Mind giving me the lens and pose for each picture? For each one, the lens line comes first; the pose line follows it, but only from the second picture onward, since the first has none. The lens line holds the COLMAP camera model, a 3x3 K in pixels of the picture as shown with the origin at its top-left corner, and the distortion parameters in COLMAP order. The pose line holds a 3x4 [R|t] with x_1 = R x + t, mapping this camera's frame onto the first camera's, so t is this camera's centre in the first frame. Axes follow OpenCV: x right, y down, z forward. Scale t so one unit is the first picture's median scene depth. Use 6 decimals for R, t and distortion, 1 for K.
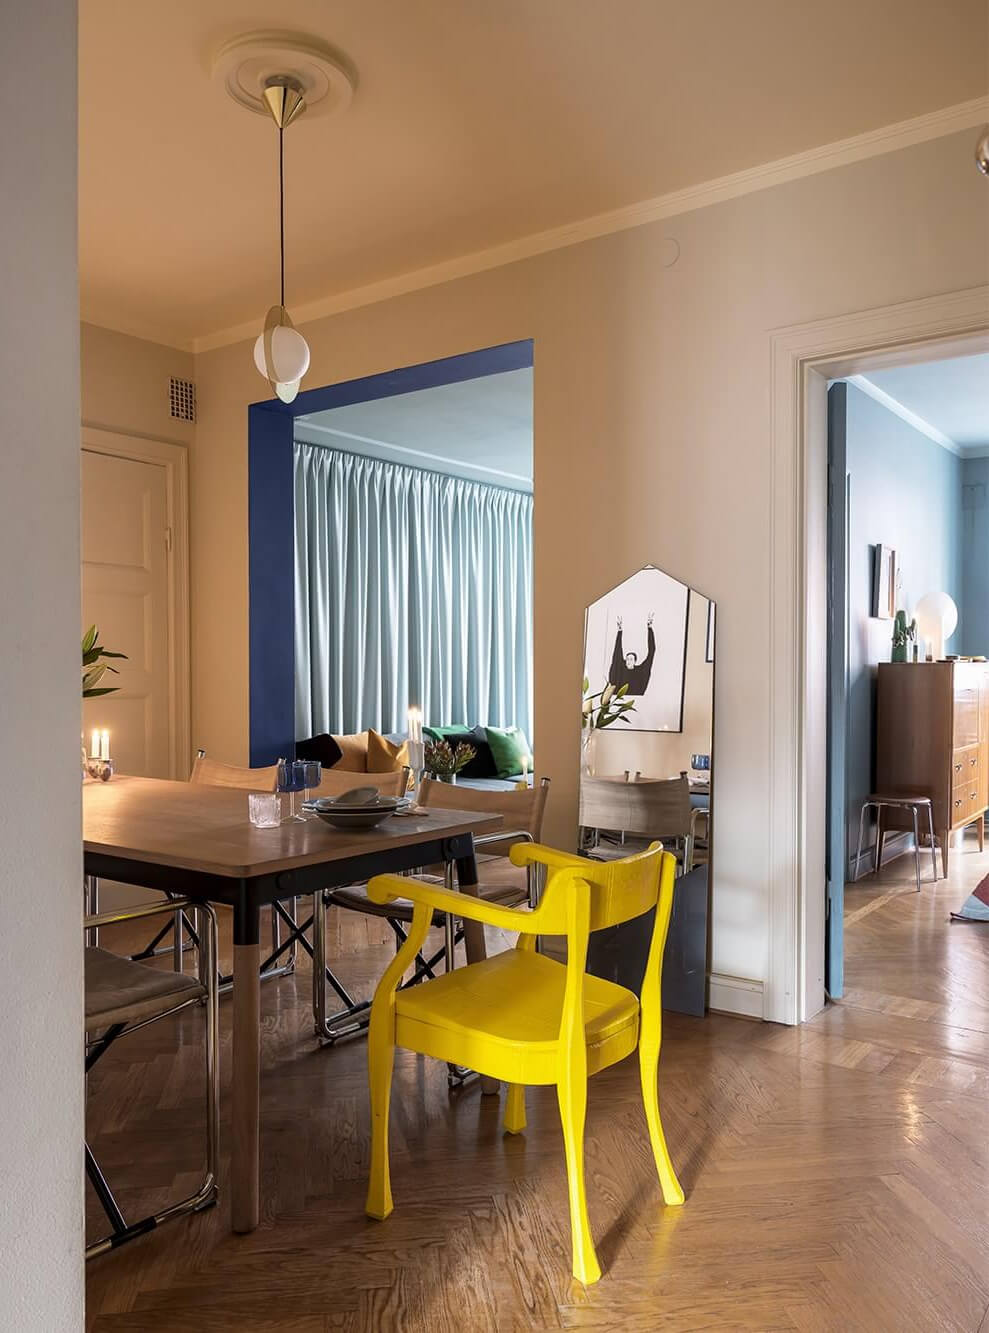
lens RADIAL K [[1027.9, 0, 494.4], [0, 1027.9, 688.8], [0, 0, 1]] dist [-0.001300, 0.001126]
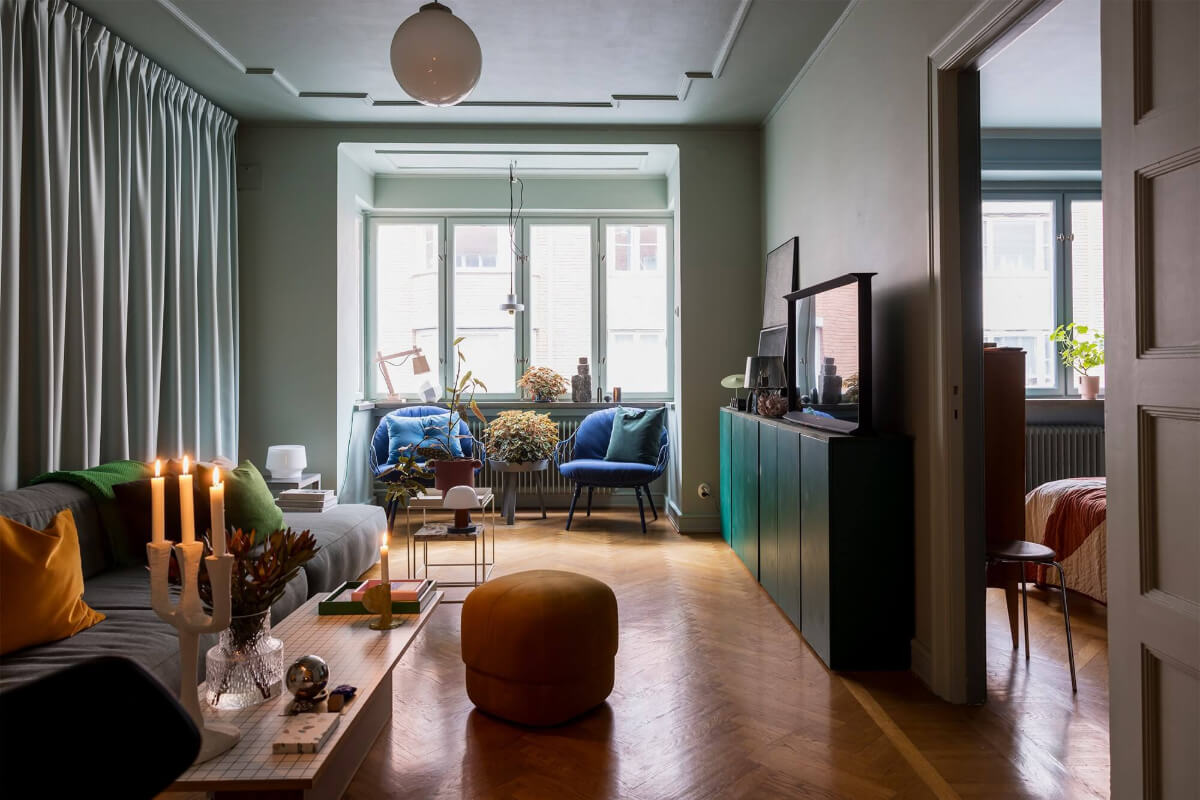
lens RADIAL K [[808.4, 0, 603.0], [0, 808.4, 362.2], [0, 0, 1]] dist [-0.001804, -0.000288]
pose [[0.793347, 0.008081, 0.608716, -0.135478], [0.012111, 0.999504, -0.029053, -0.003823], [-0.608649, 0.030422, 0.792856, 0.692255]]
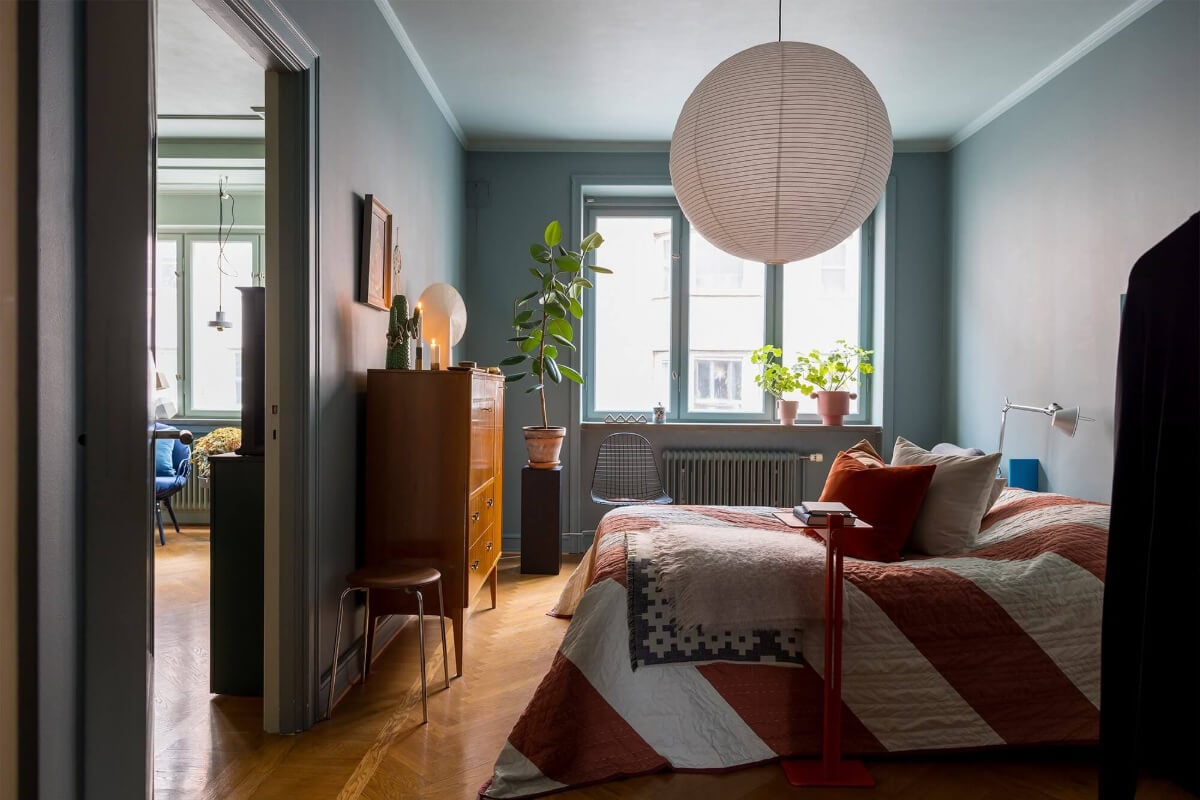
lens RADIAL K [[799.5, 0, 597.8], [0, 799.5, 406.5], [0, 0, 1]] dist [0.001472, 0.000376]
pose [[0.814965, 0.001767, 0.579507, 0.189781], [-0.001548, 0.999998, -0.000872, -0.000592], [-0.579508, -0.000187, 0.814967, 0.476999]]
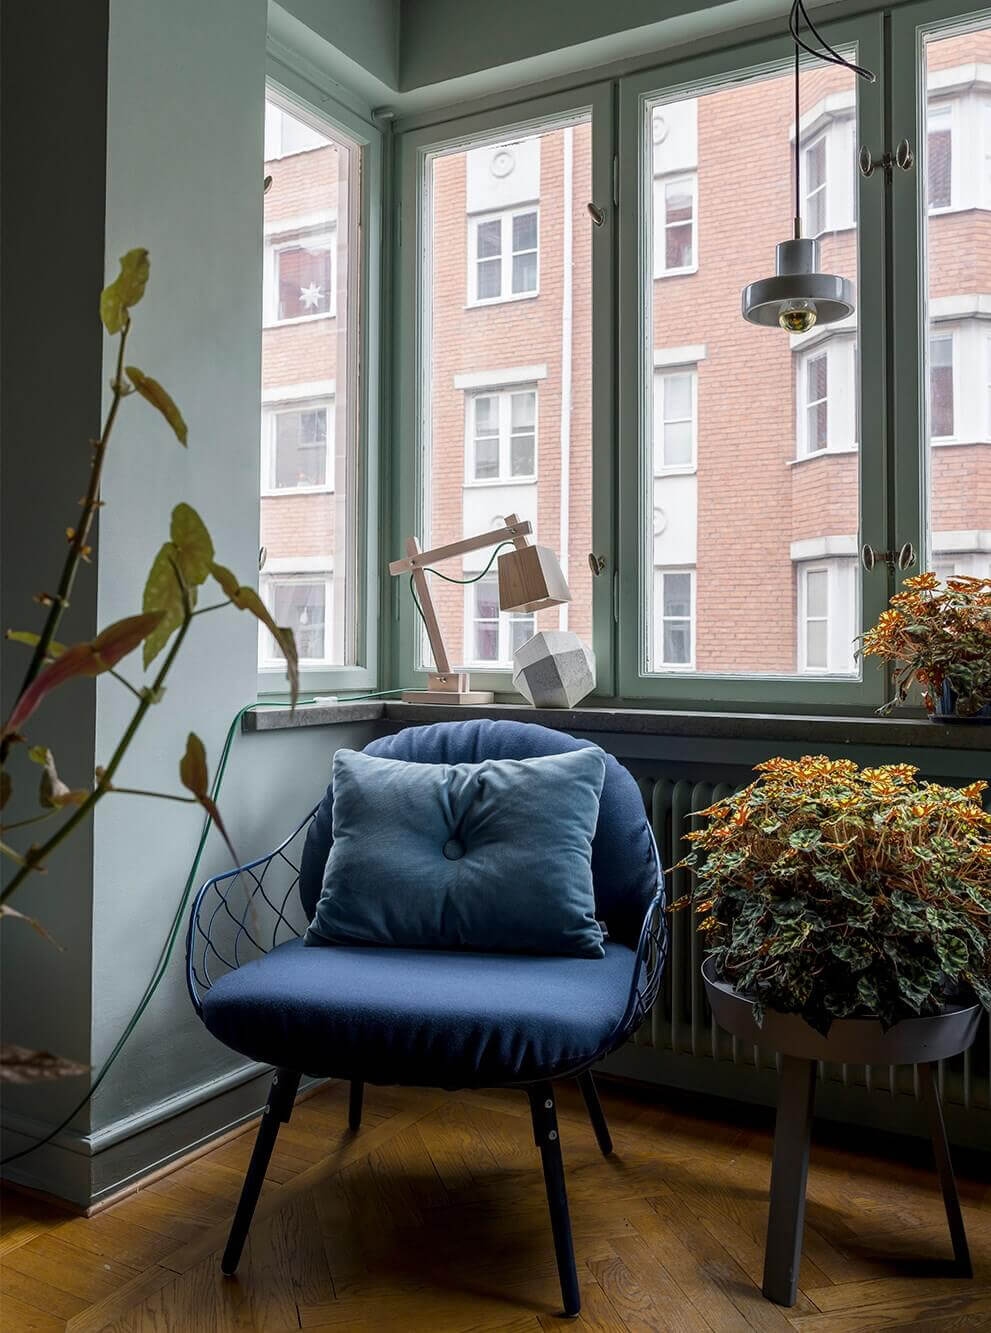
lens RADIAL K [[1111.1, 0, 495.6], [0, 1111.1, 622.8], [0, 0, 1]] dist [-0.043238, -0.001210]
pose [[0.993875, 0.013767, 0.109650, 0.267198], [-0.009637, 0.999227, -0.038101, 0.000017], [-0.110090, 0.036811, 0.993240, 1.261171]]
